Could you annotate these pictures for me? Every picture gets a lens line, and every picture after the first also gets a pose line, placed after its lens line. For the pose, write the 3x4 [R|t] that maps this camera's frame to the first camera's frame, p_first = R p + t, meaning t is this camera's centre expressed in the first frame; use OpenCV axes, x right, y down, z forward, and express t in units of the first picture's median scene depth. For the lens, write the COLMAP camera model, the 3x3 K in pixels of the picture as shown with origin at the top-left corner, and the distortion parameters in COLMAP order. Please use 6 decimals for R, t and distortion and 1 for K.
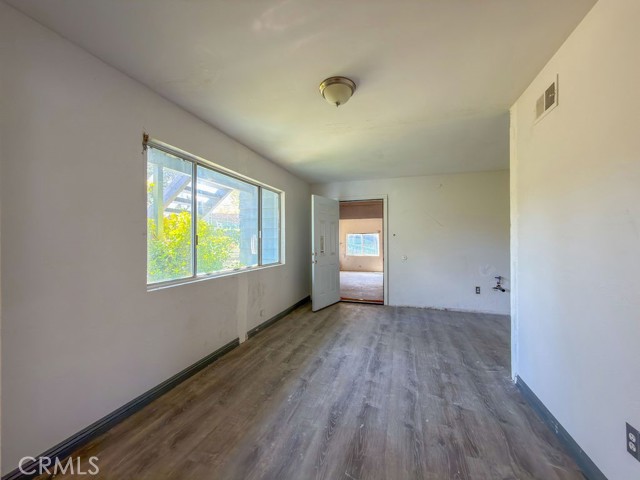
lens RADIAL K [[254.8, 0, 320.0], [0, 254.8, 240.0], [0, 0, 1]] dist [-0.000057, 0.000020]
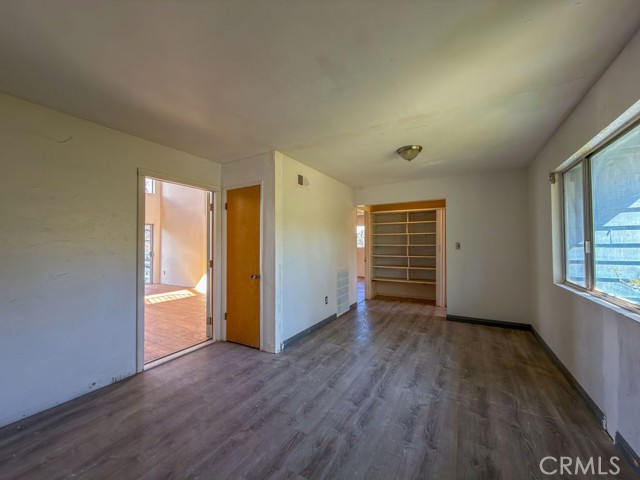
lens RADIAL K [[254.8, 0, 320.0], [0, 254.8, 240.0], [0, 0, 1]] dist [-0.000057, 0.000020]
pose [[-0.979303, 0.012014, 0.202042, 0.198920], [0.007917, 0.999747, -0.021072, -0.012078], [-0.202244, -0.019036, -0.979150, 1.754824]]
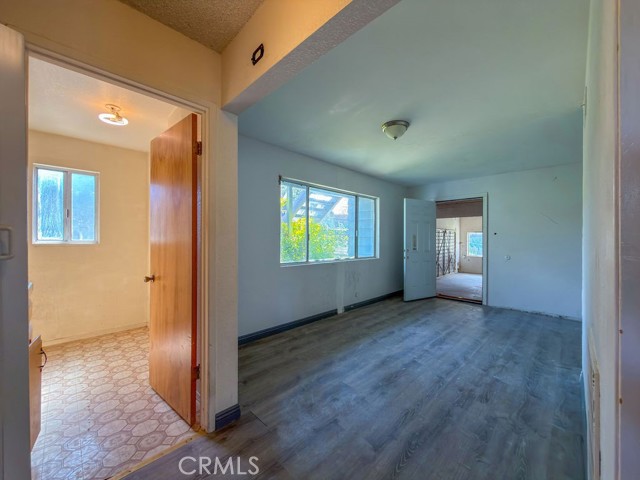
lens RADIAL K [[254.8, 0, 320.0], [0, 254.8, 240.0], [0, 0, 1]] dist [-0.000057, 0.000020]
pose [[0.892072, 0.008835, -0.451807, 0.221235], [-0.006870, 0.999958, 0.005990, 0.005815], [0.451841, -0.002240, 0.892096, -0.271087]]
